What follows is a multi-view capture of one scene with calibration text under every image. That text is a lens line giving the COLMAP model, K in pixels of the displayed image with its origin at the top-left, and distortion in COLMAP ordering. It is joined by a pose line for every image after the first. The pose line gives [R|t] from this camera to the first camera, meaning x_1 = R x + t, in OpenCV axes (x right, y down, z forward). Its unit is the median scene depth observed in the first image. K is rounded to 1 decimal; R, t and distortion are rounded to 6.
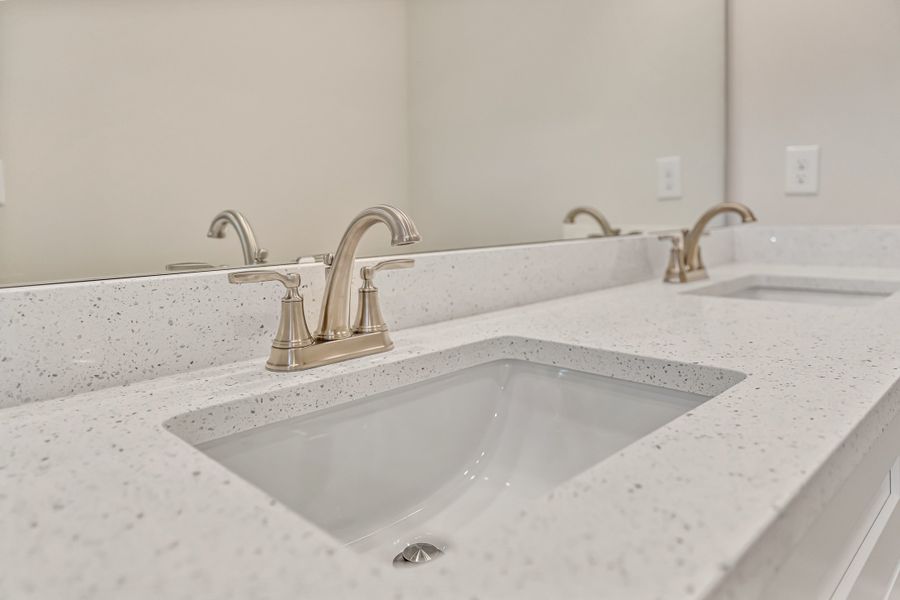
lens RADIAL K [[600.6, 0, 450.0], [0, 600.6, 300.0], [0, 0, 1]] dist [0.001448, 0.000303]
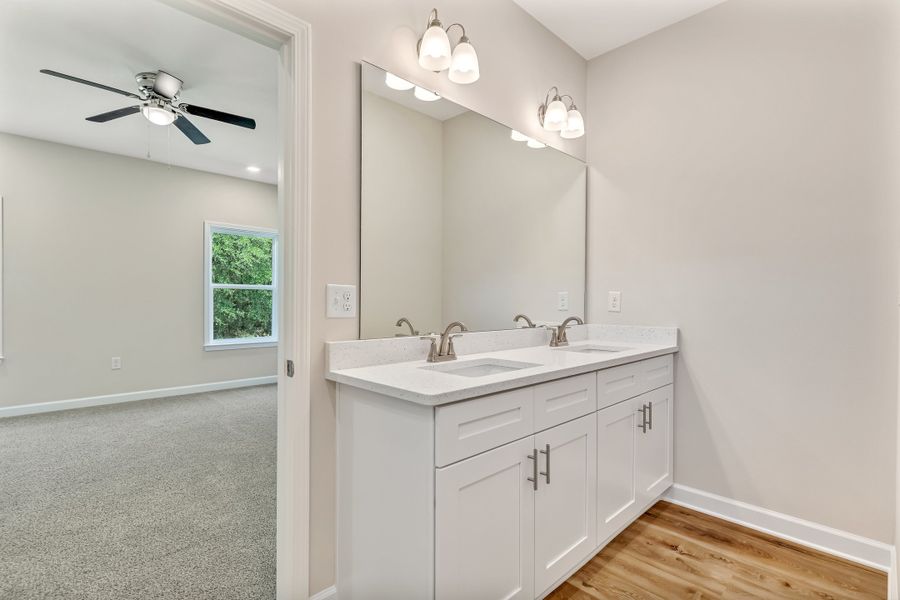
lens RADIAL K [[431.9, 0, 449.0], [0, 431.9, 288.9], [0, 0, 1]] dist [0.002845, 0.000250]
pose [[0.999466, 0.027735, -0.017264, -0.059585], [-0.030249, 0.985265, -0.168338, 0.056796], [0.012341, 0.168771, 0.985578, -0.919792]]
